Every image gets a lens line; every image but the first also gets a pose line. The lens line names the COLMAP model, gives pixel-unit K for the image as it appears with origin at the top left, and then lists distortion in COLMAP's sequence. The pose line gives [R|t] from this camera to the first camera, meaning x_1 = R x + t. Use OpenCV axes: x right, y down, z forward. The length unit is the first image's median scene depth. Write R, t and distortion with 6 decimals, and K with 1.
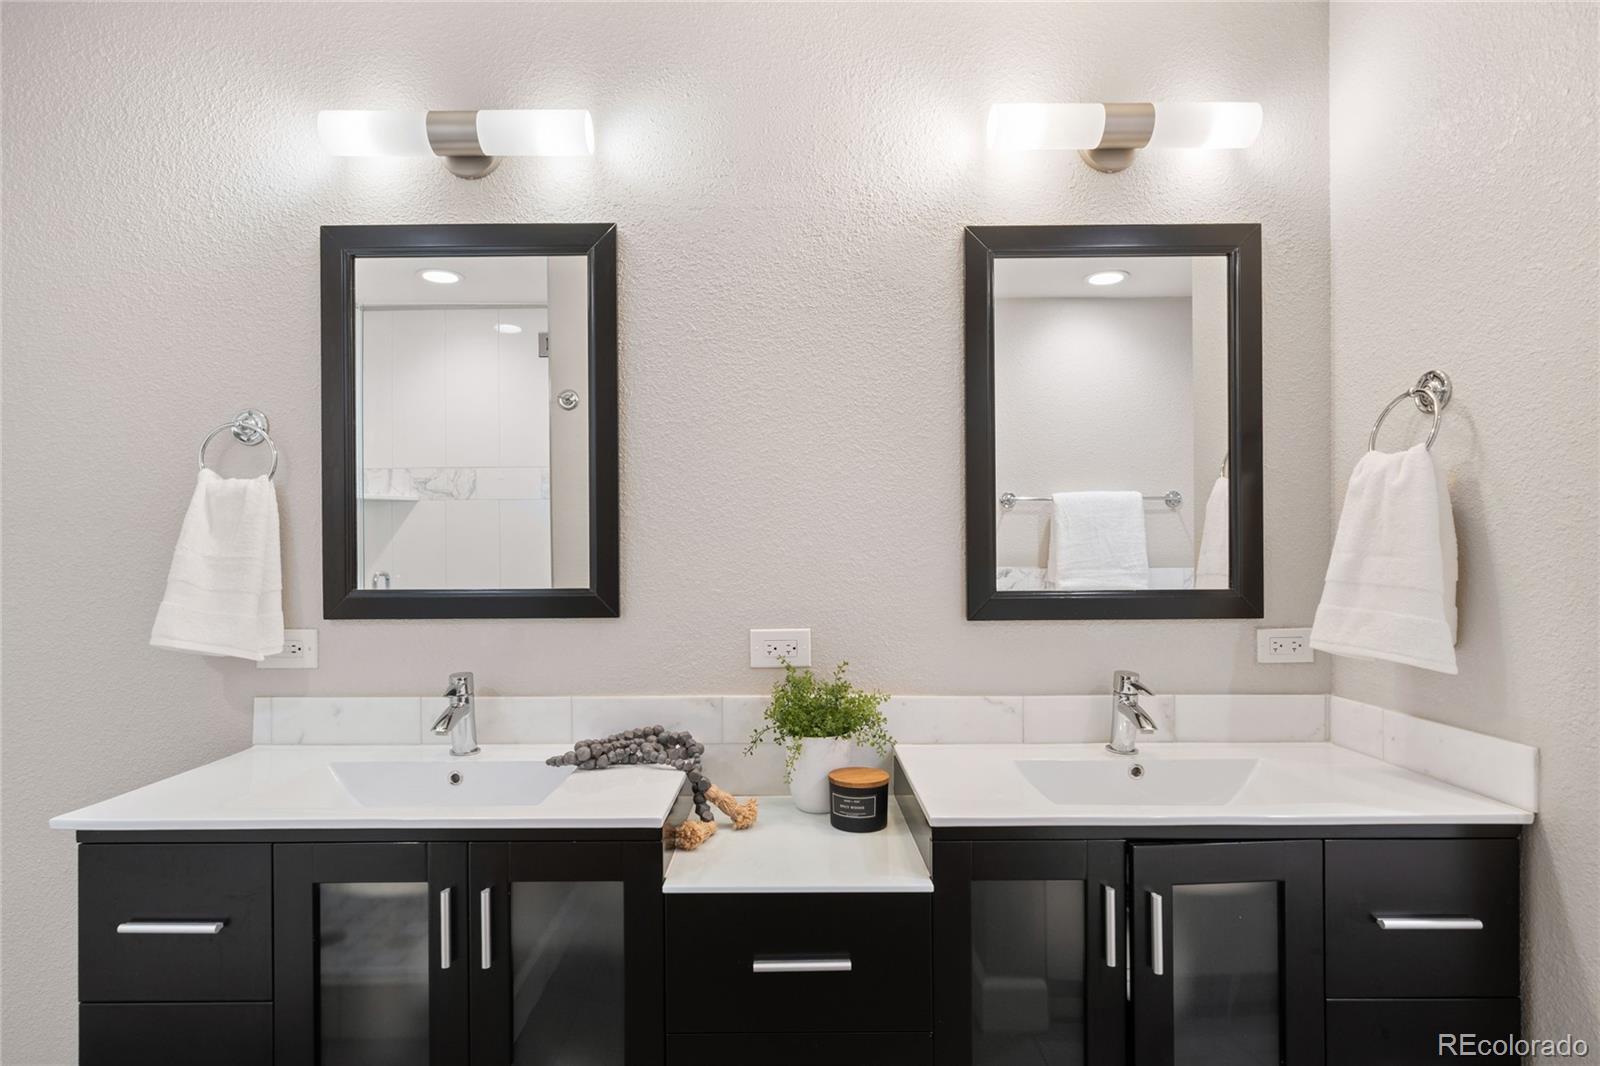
lens RADIAL K [[767.5, 0, 800.2], [0, 767.5, 562.1], [0, 0, 1]] dist [0.001218, 0.000557]
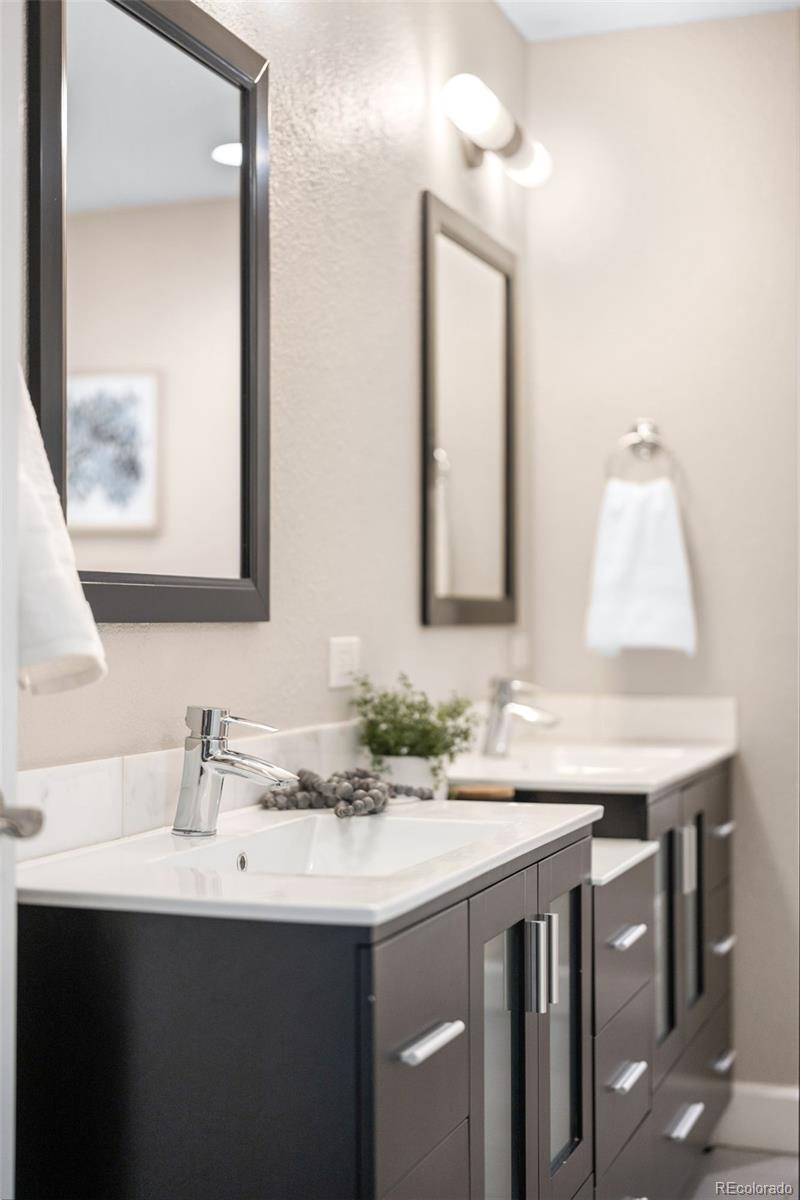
lens RADIAL K [[1692.9, 0, 400.0], [0, 1692.9, 600.0], [0, 0, 1]] dist [-0.018329, -0.002939]
pose [[0.339191, 0.019728, 0.940511, -1.622217], [0.001532, 0.999767, -0.021524, 0.085768], [-0.940716, 0.008742, 0.339082, 0.370748]]
